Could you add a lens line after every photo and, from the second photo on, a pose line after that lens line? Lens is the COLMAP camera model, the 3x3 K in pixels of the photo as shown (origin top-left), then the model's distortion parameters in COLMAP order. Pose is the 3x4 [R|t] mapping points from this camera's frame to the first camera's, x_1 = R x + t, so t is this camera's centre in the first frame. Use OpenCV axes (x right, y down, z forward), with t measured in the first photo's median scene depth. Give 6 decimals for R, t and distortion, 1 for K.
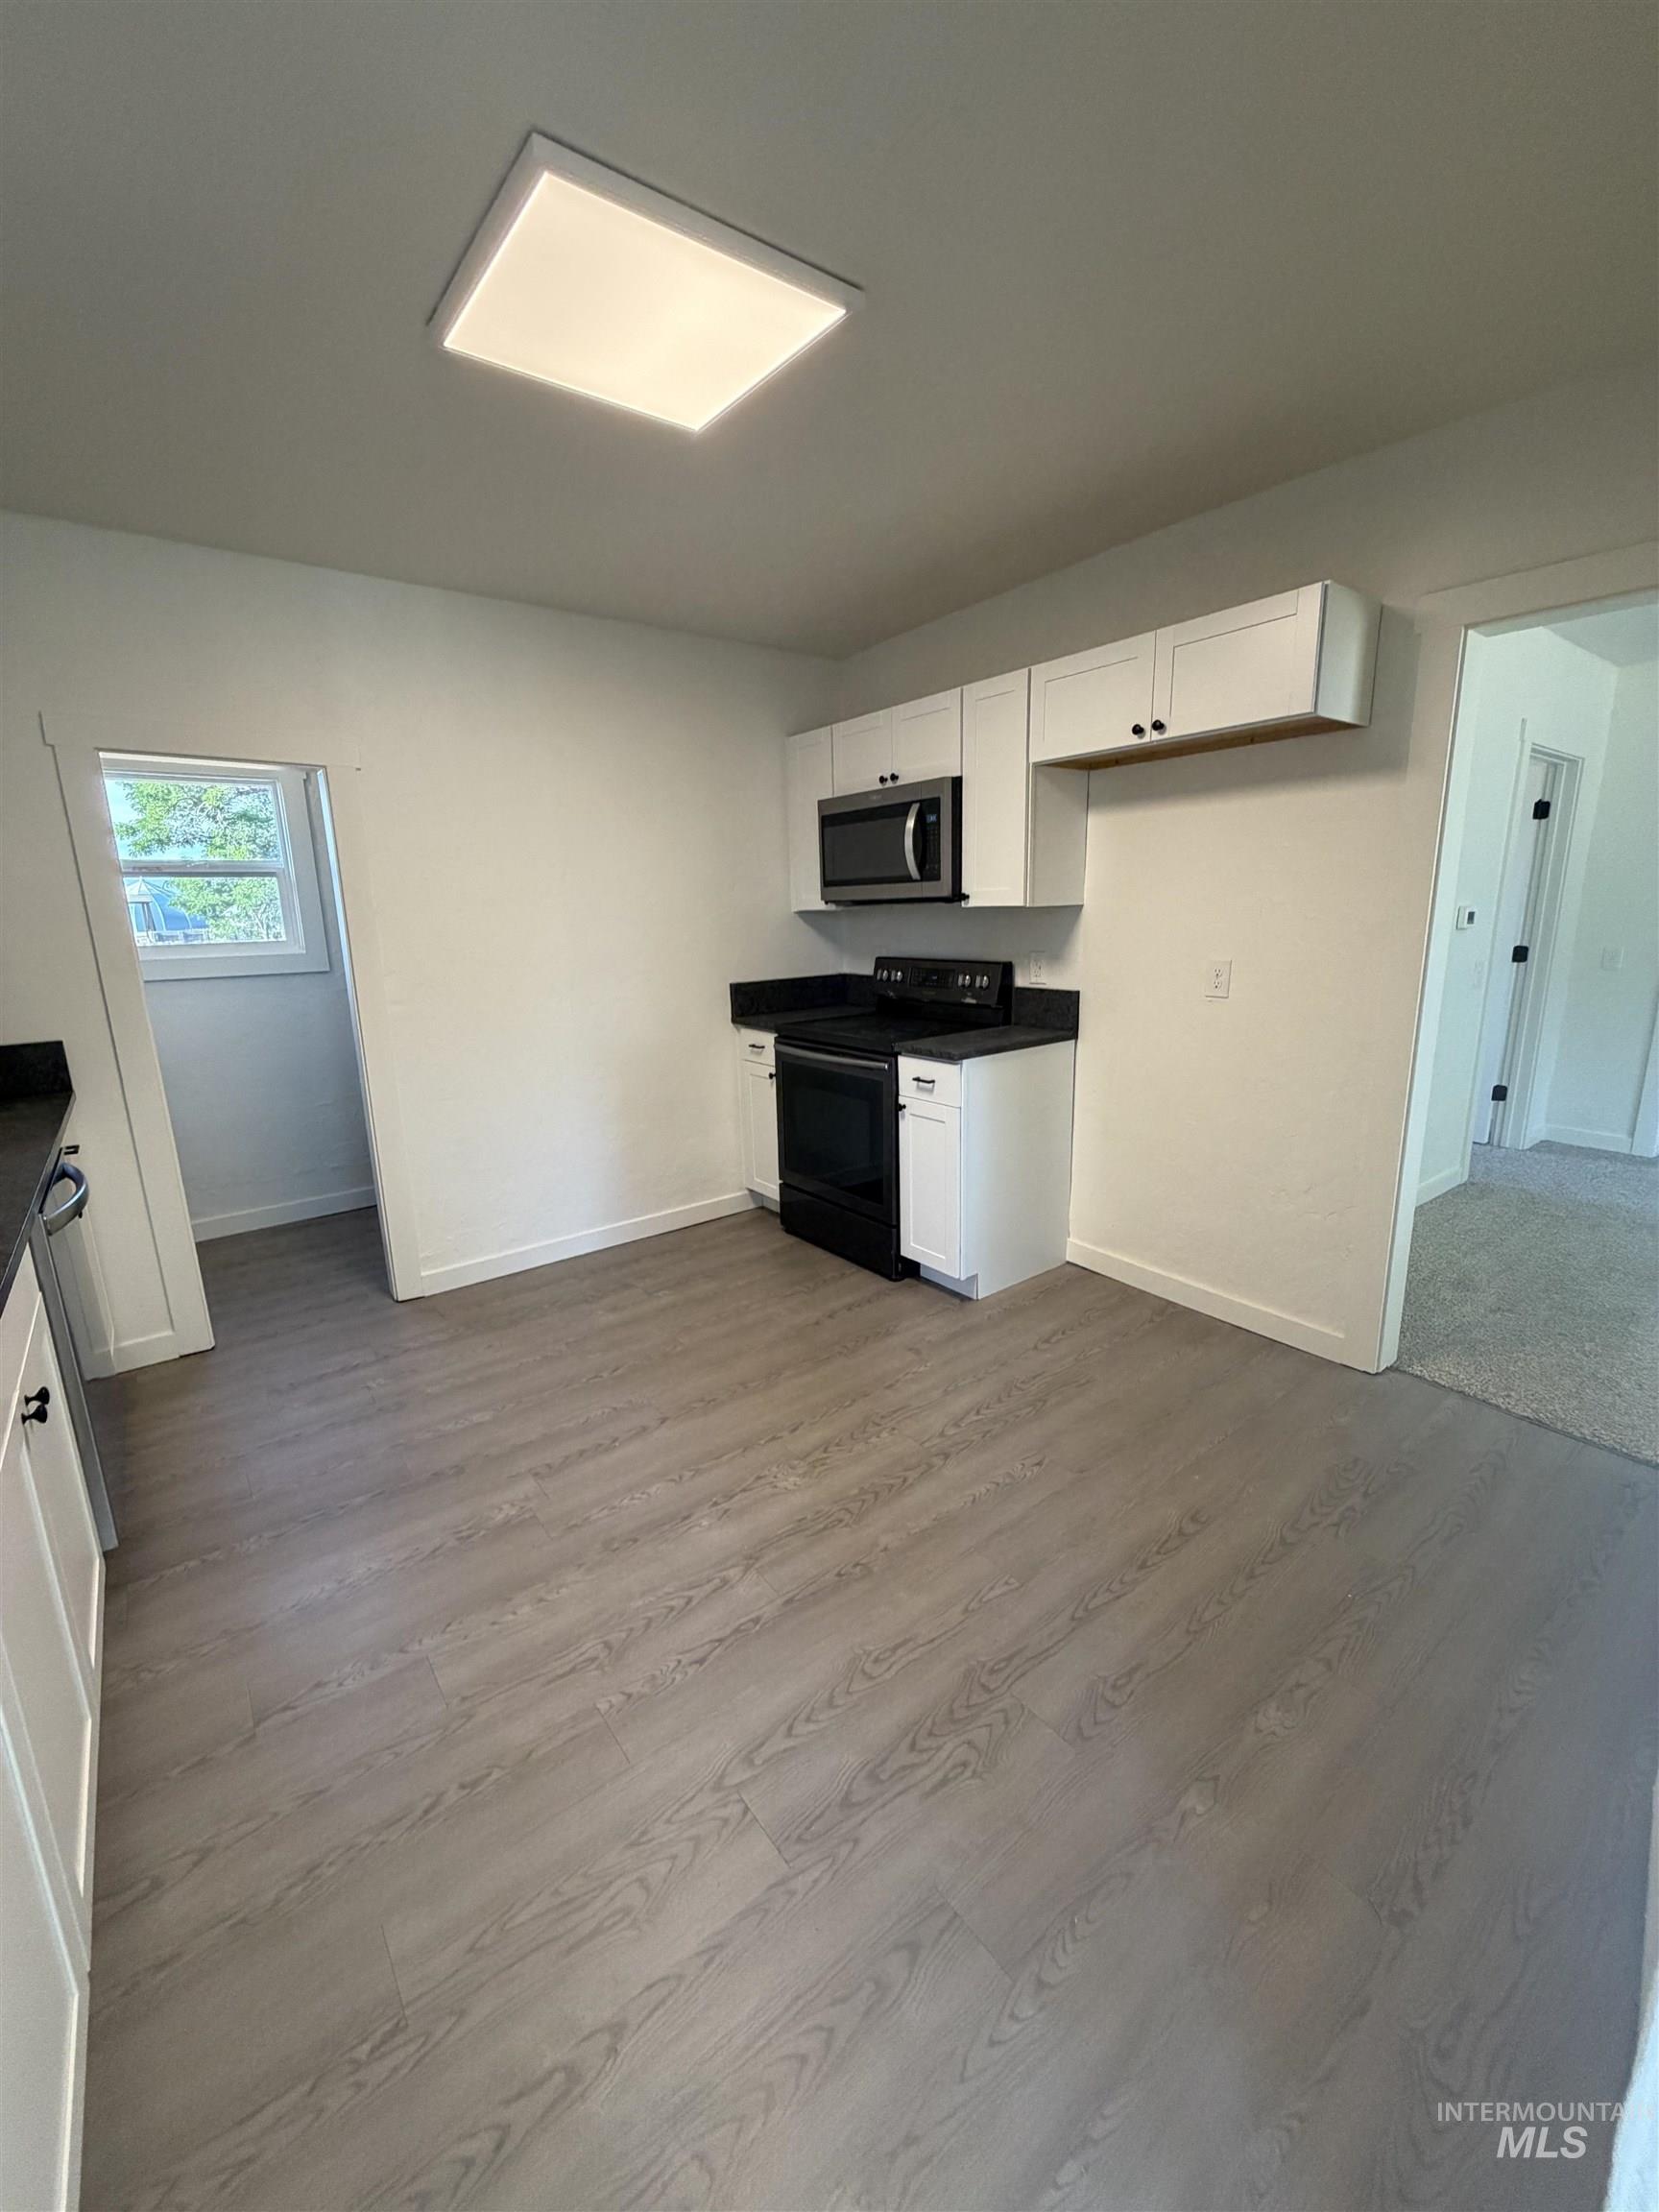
lens RADIAL K [[896.1, 0, 827.9], [0, 896.1, 1108.1], [0, 0, 1]] dist [0.002320, -0.000081]
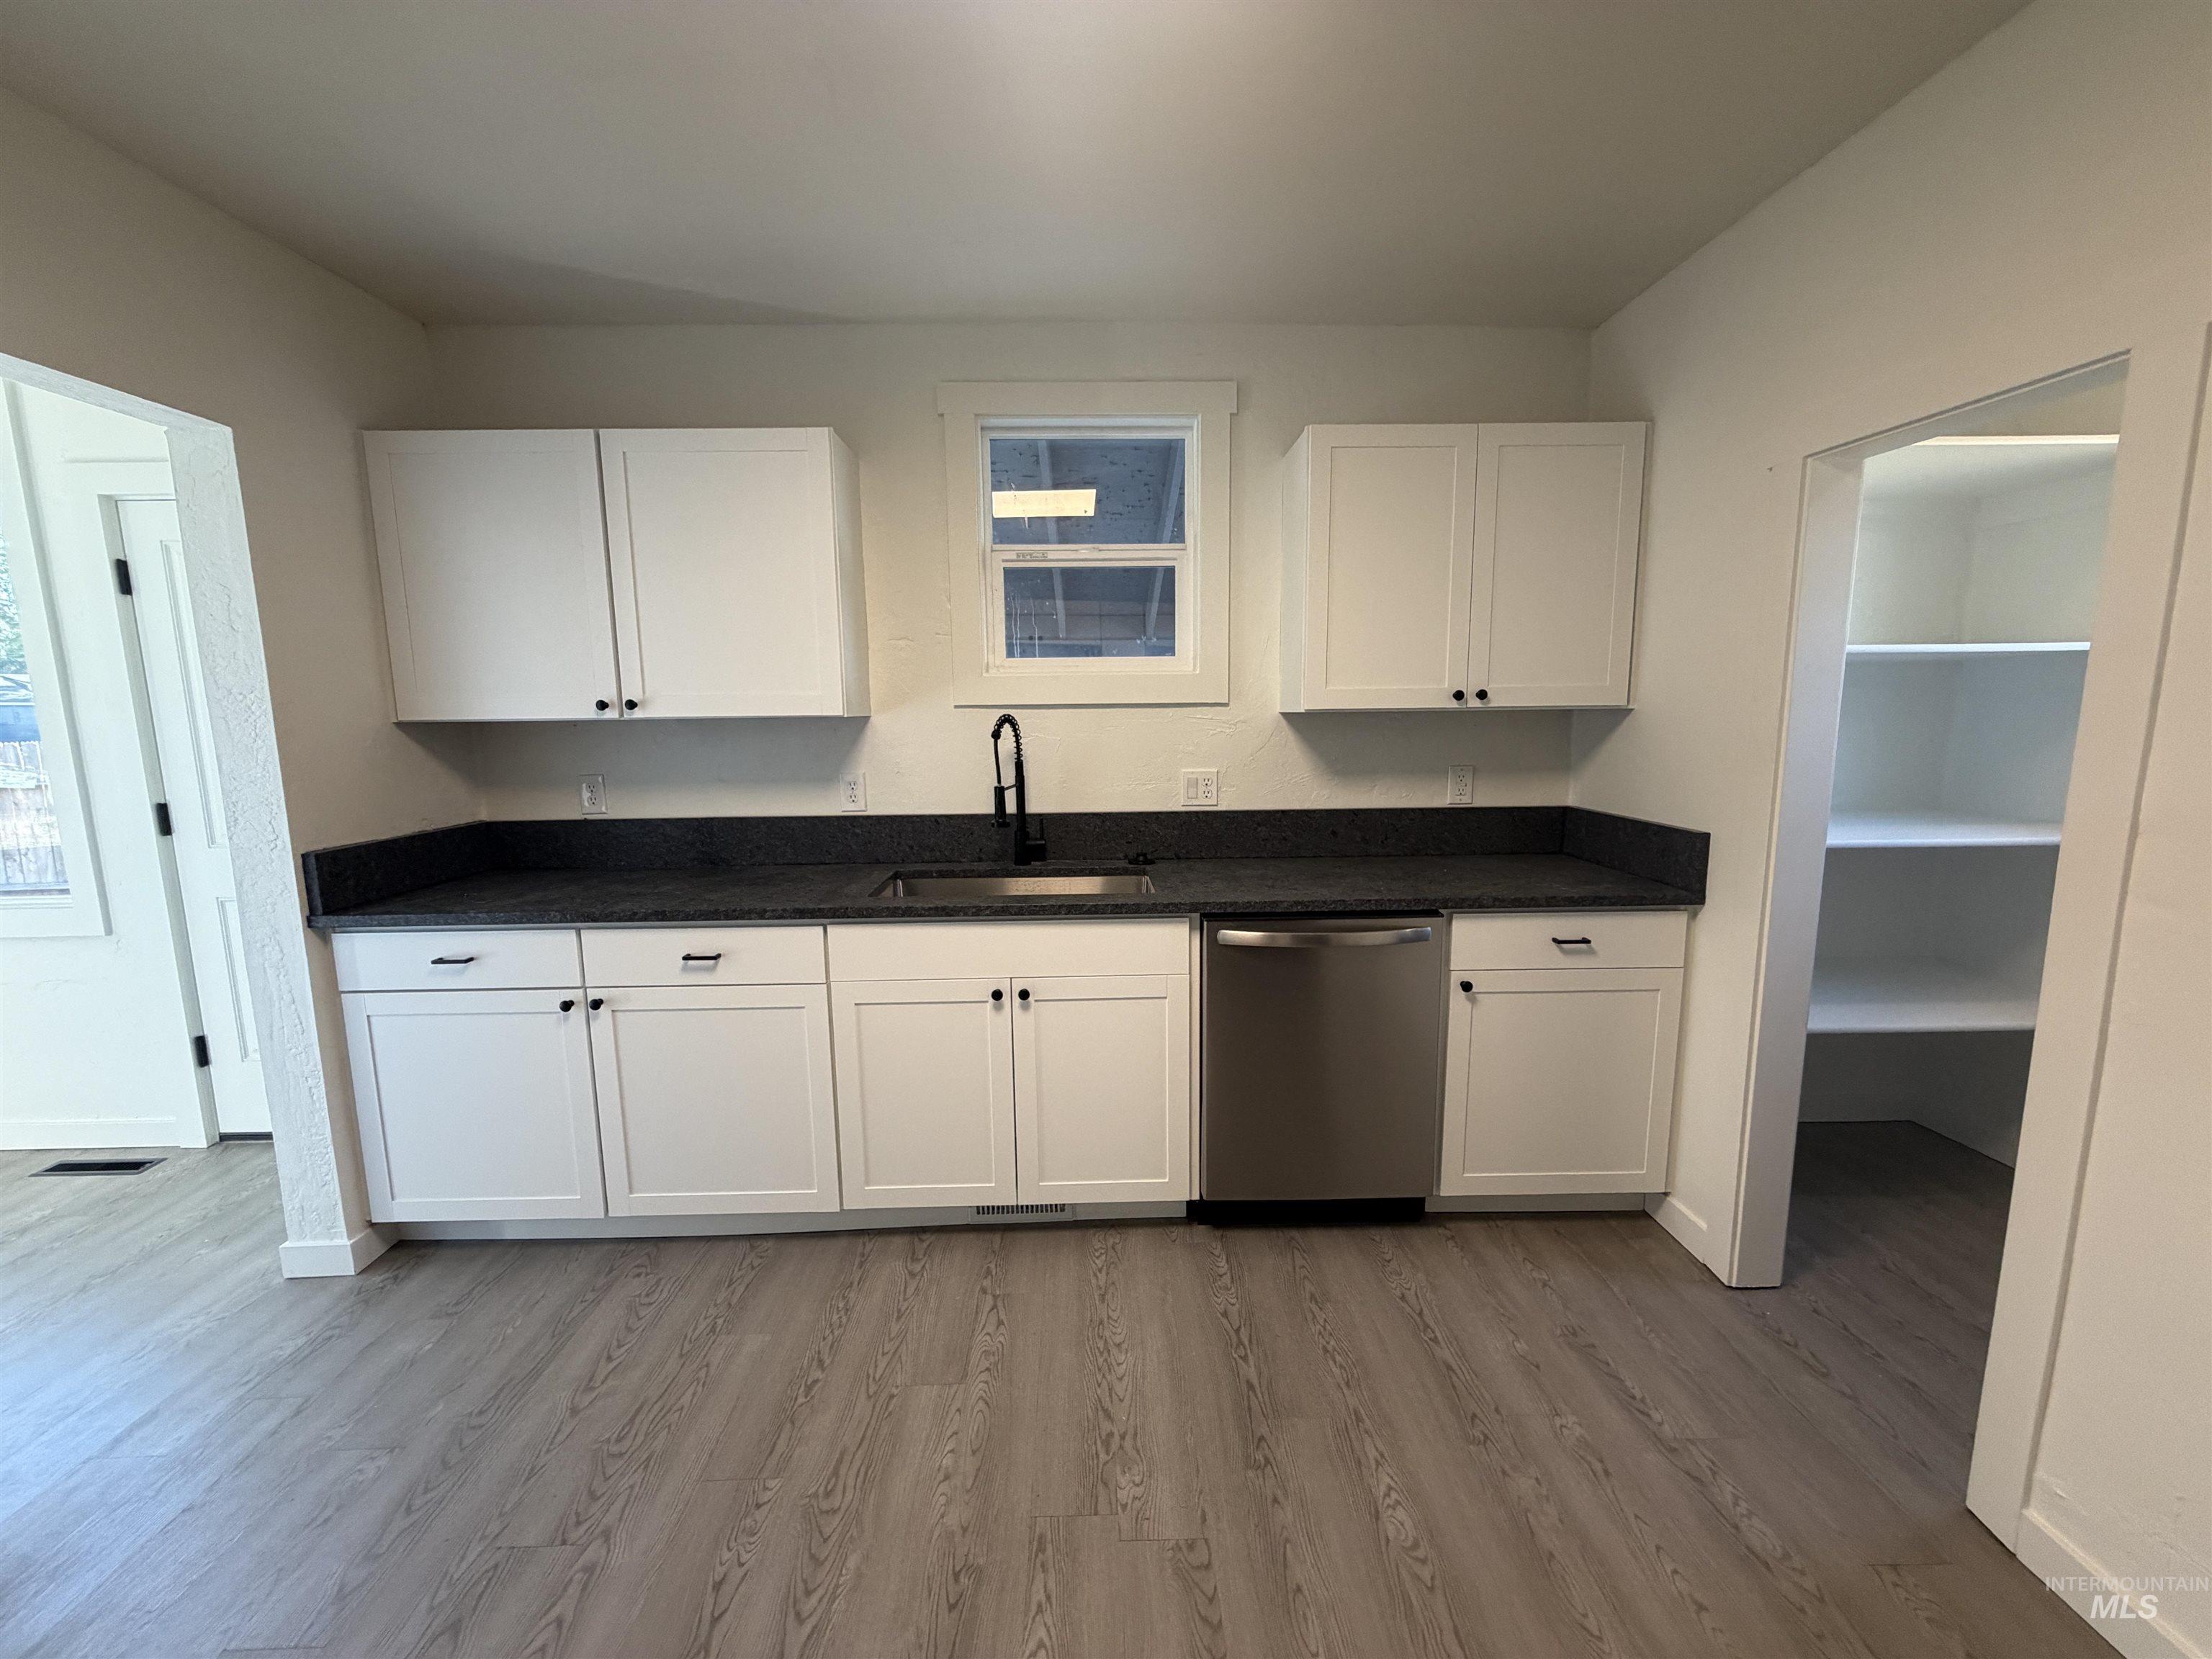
lens RADIAL K [[896.1, 0, 1107.1], [0, 896.1, 831.6], [0, 0, 1]] dist [0.002320, -0.000081]
pose [[-0.594096, 0.145992, -0.791035, 0.188223], [-0.154748, 0.944280, 0.290496, -0.324571], [0.789369, 0.294994, -0.538401, 1.408383]]
